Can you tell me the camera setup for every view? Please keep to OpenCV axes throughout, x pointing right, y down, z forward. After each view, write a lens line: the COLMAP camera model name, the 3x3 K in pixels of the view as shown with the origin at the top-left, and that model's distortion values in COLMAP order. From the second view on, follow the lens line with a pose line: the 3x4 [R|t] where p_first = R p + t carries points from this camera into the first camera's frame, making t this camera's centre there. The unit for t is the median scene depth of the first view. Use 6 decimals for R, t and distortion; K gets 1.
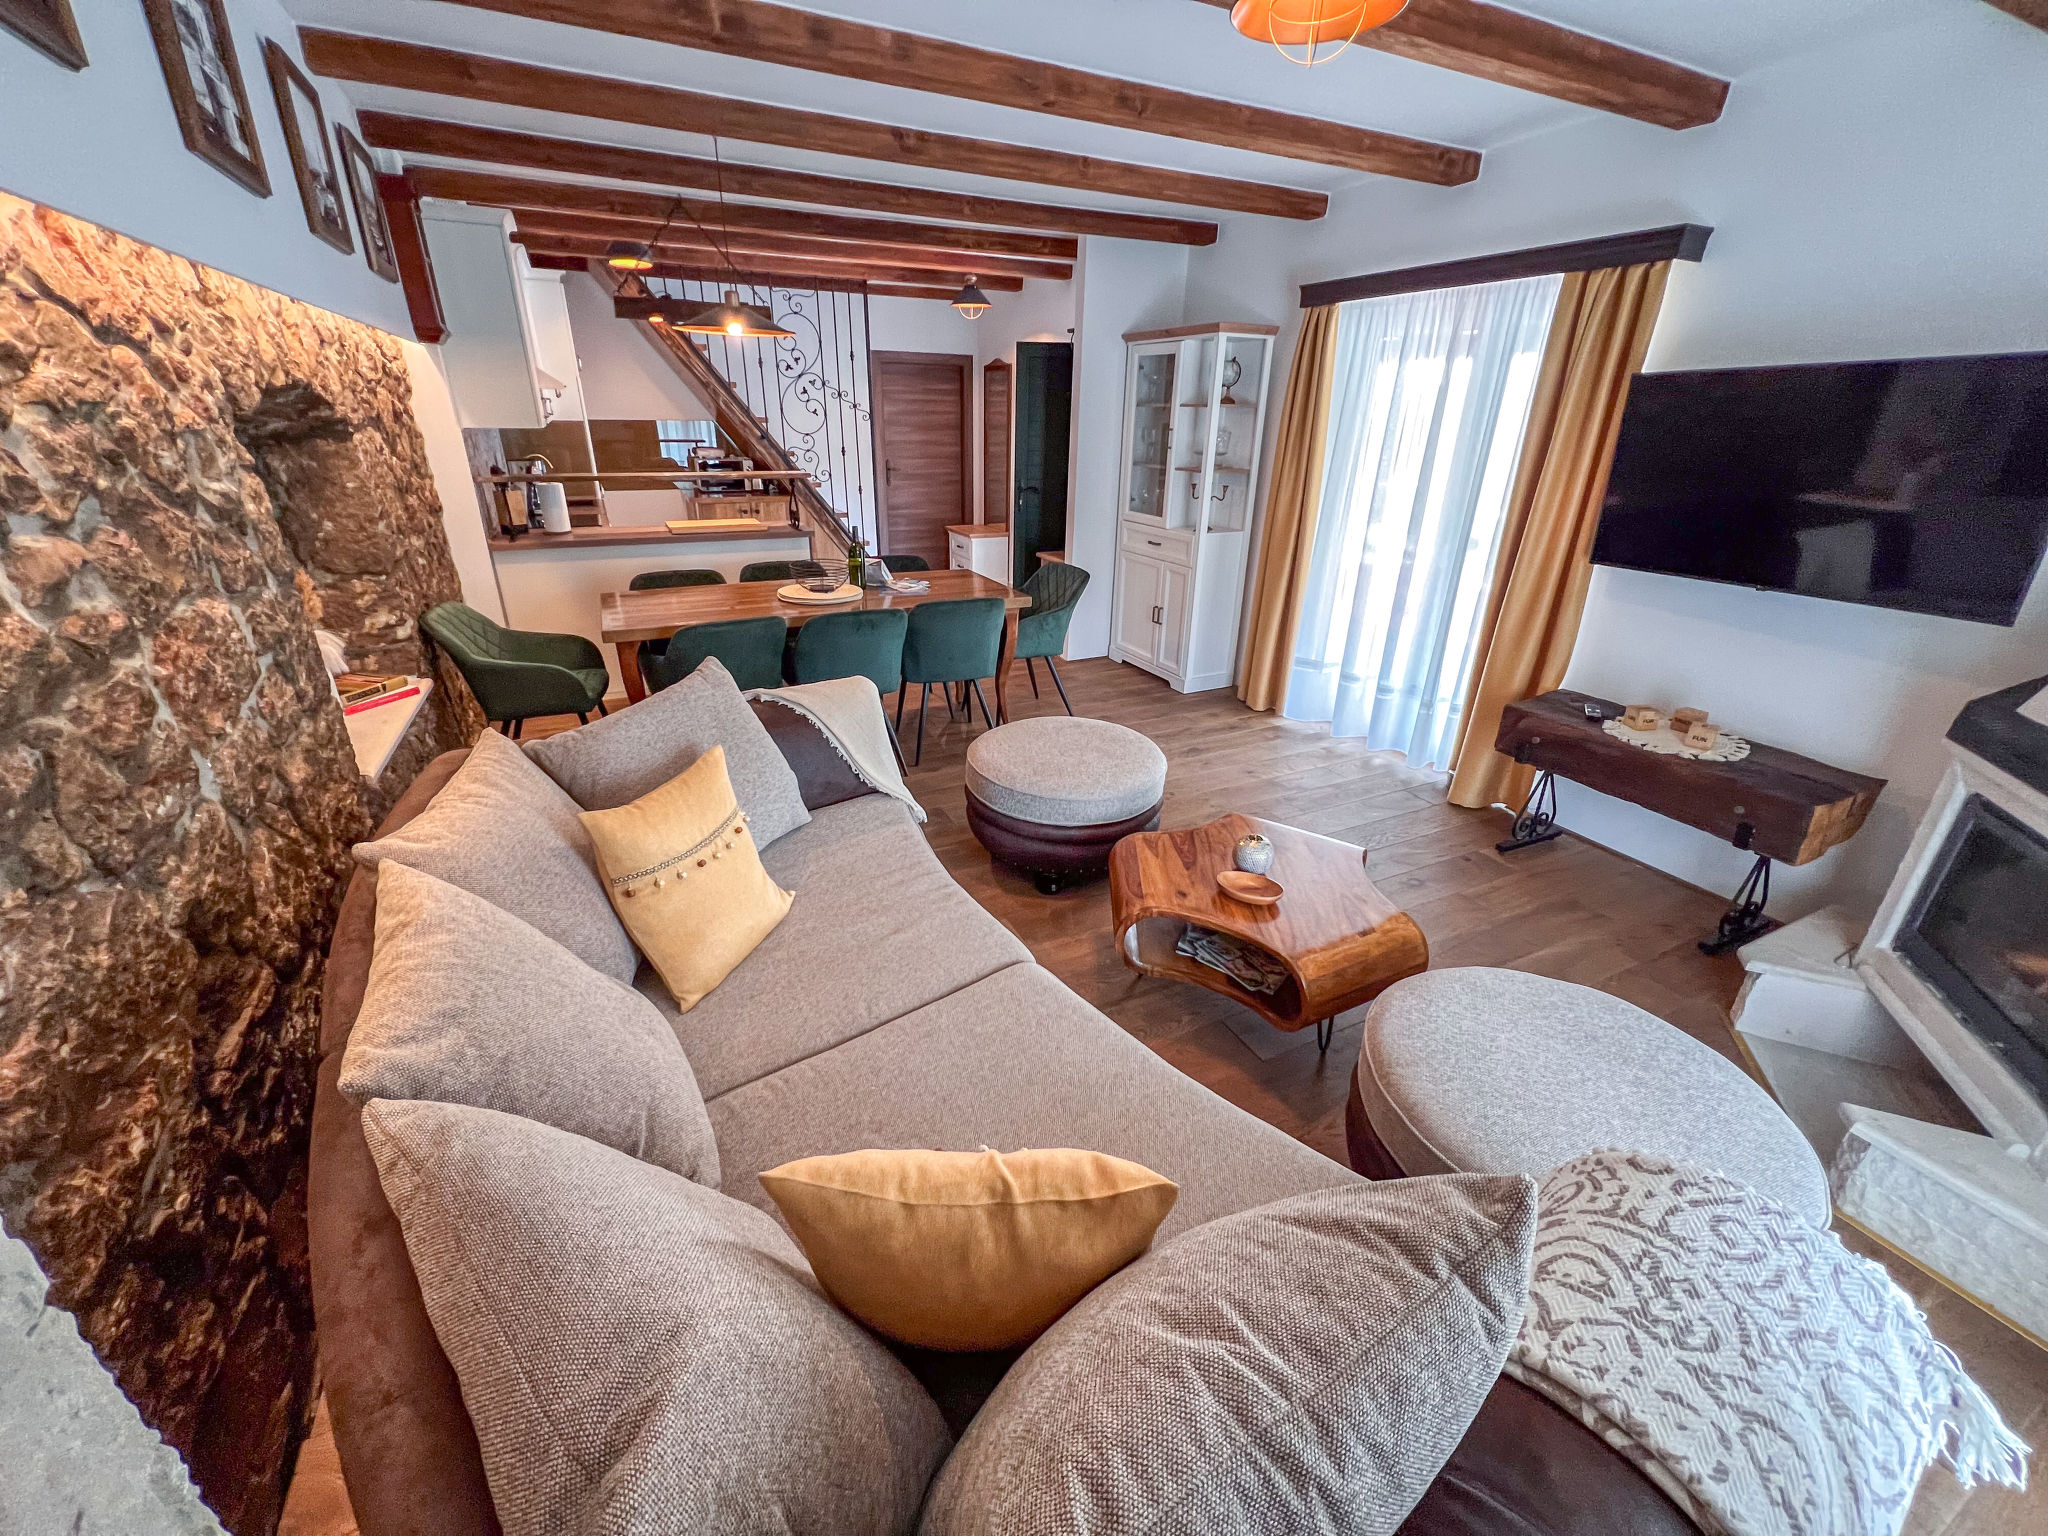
lens RADIAL K [[817.2, 0, 1021.7], [0, 817.2, 765.5], [0, 0, 1]] dist [-0.002382, 0.000552]
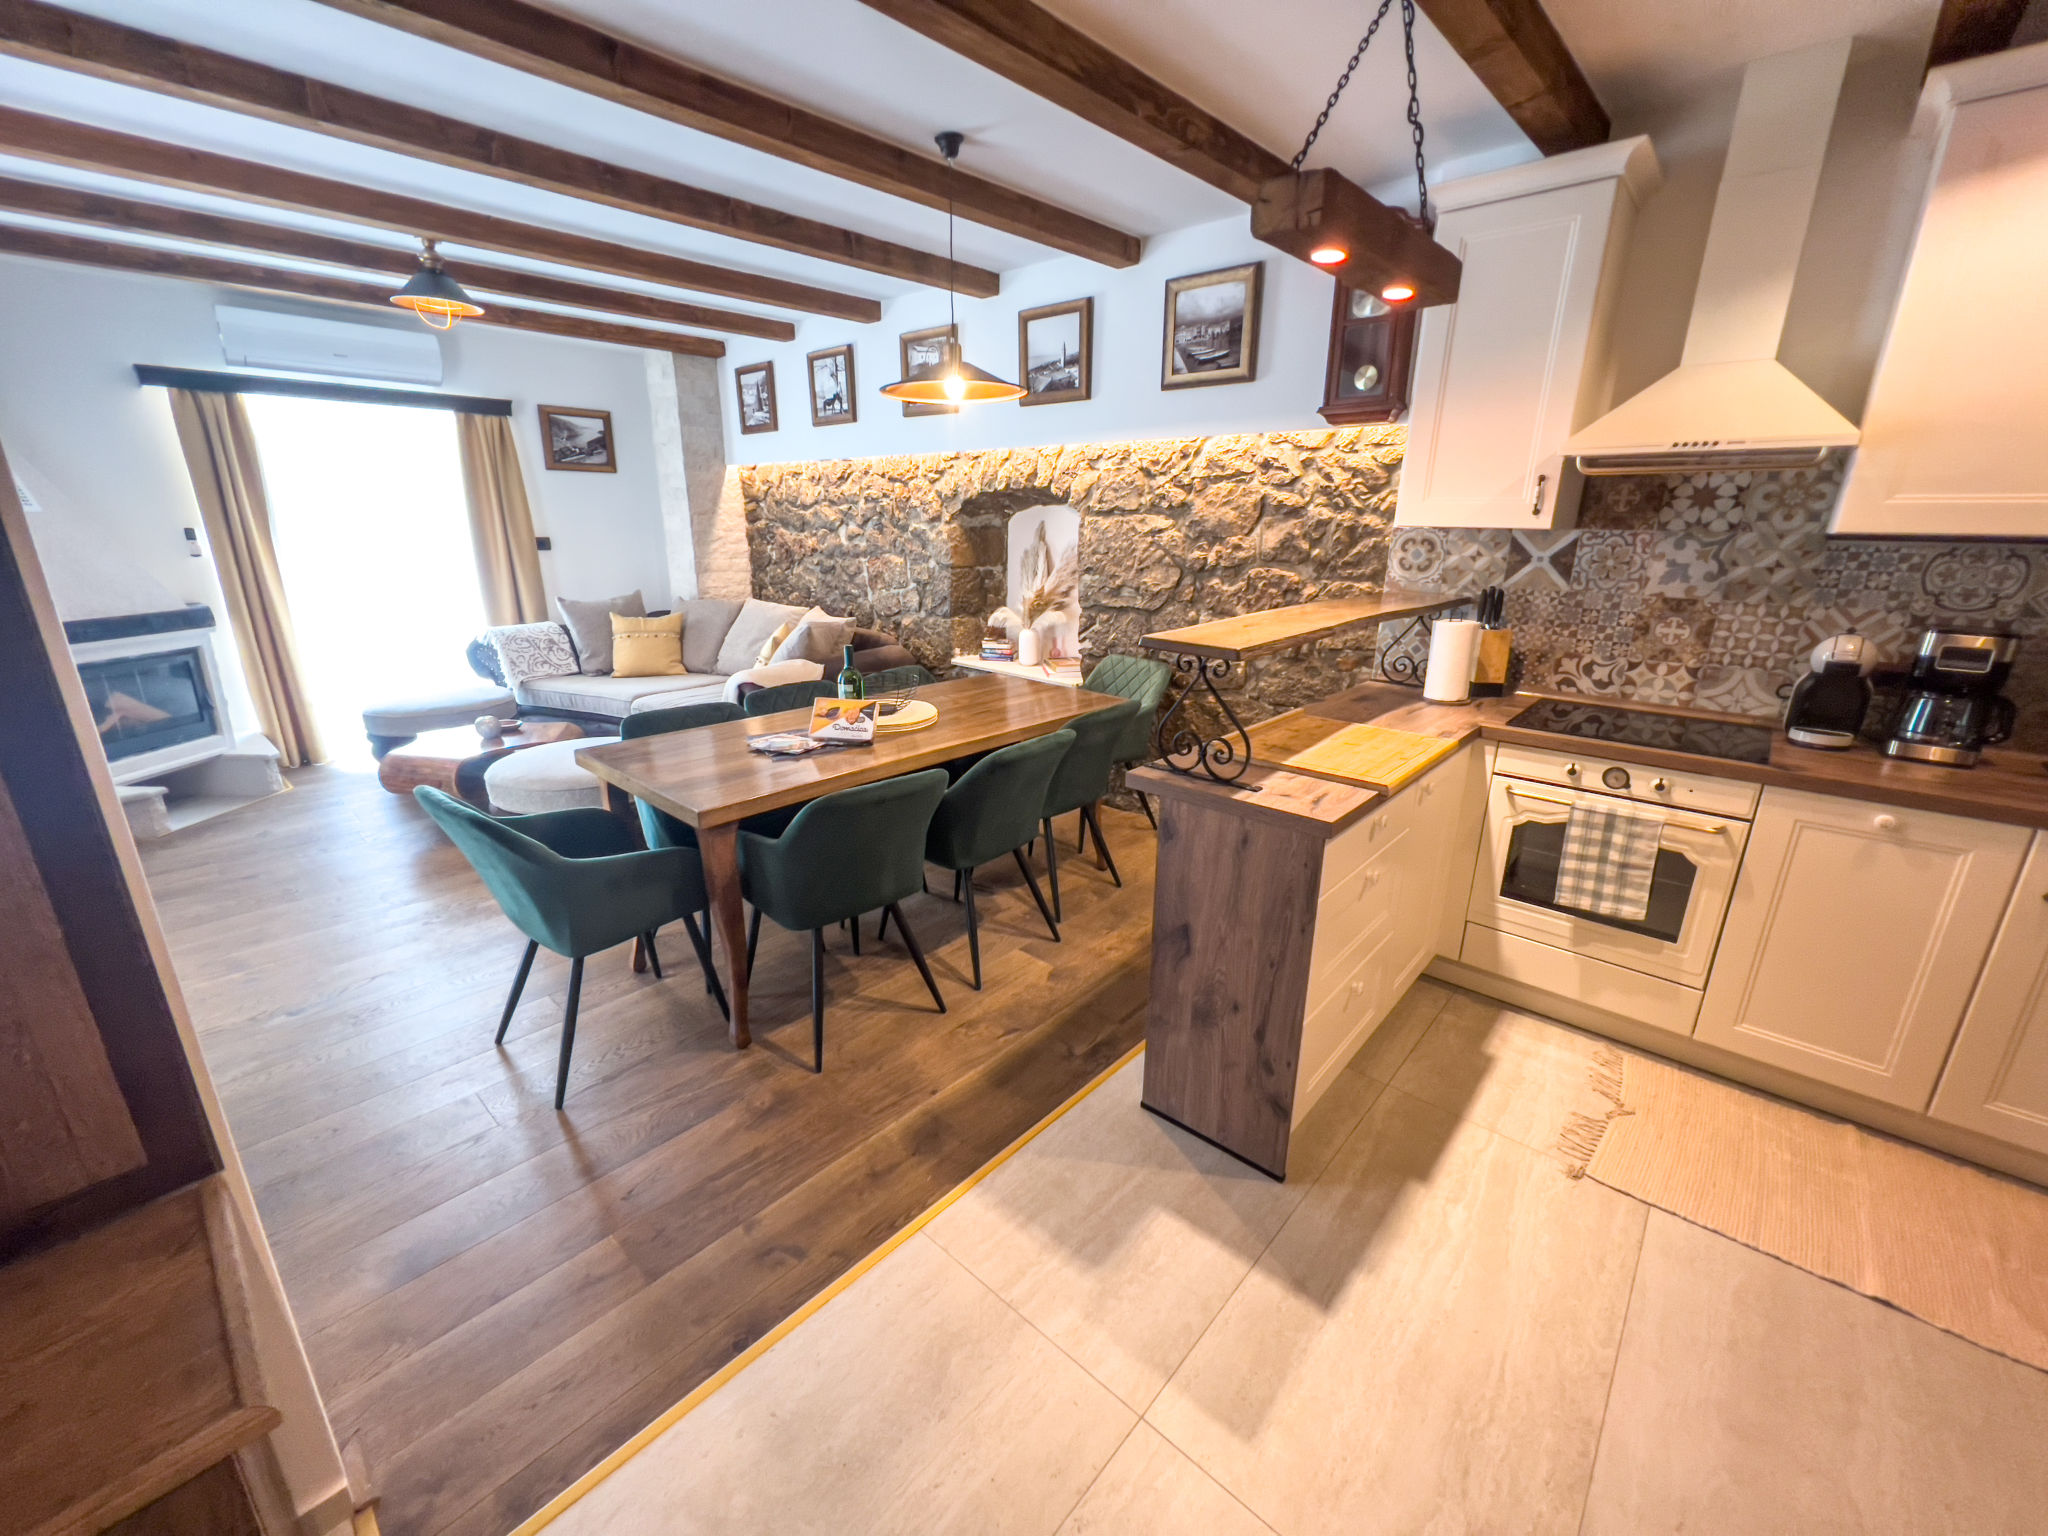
lens RADIAL K [[824.0, 0, 1019.3], [0, 824.0, 766.5], [0, 0, 1]] dist [-0.006768, 0.002581]
pose [[-0.929123, 0.080037, -0.361004, -0.090297], [-0.172686, 0.769372, 0.615018, -0.753909], [0.326970, 0.633768, -0.701020, 1.809900]]
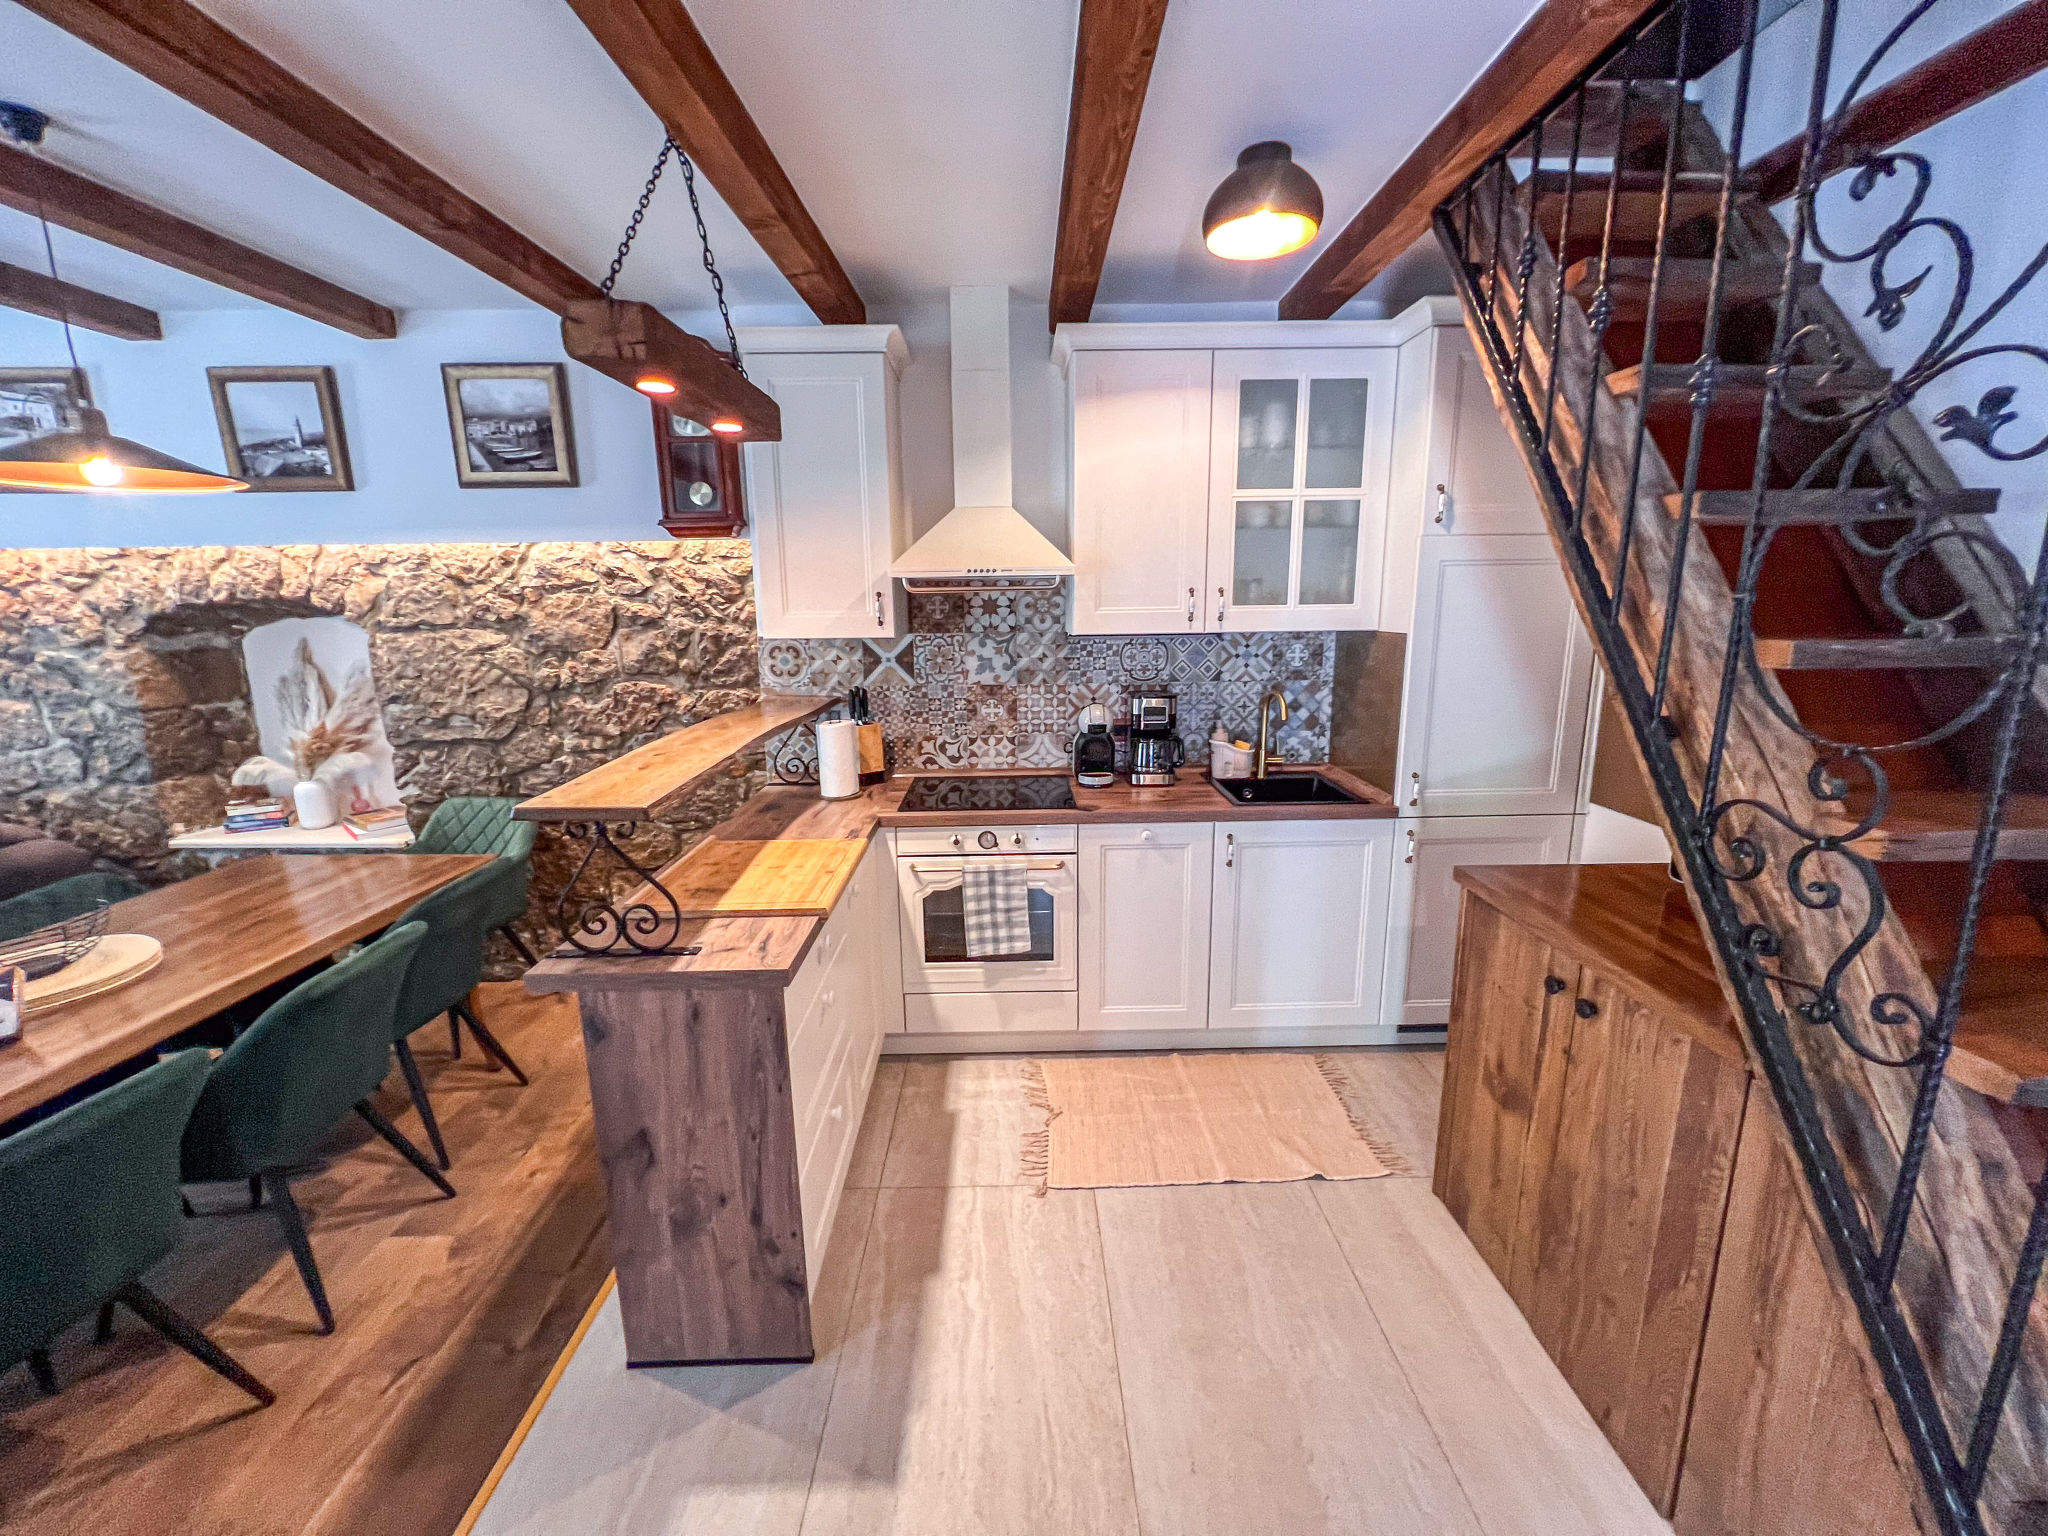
lens RADIAL K [[819.1, 0, 1021.5], [0, 819.1, 764.9], [0, 0, 1]] dist [-0.000771, 0.000458]
pose [[-0.431931, 0.165106, -0.886666, -0.103008], [-0.356206, 0.871950, 0.335888, -0.761820], [0.828585, 0.460915, -0.317810, 1.753778]]
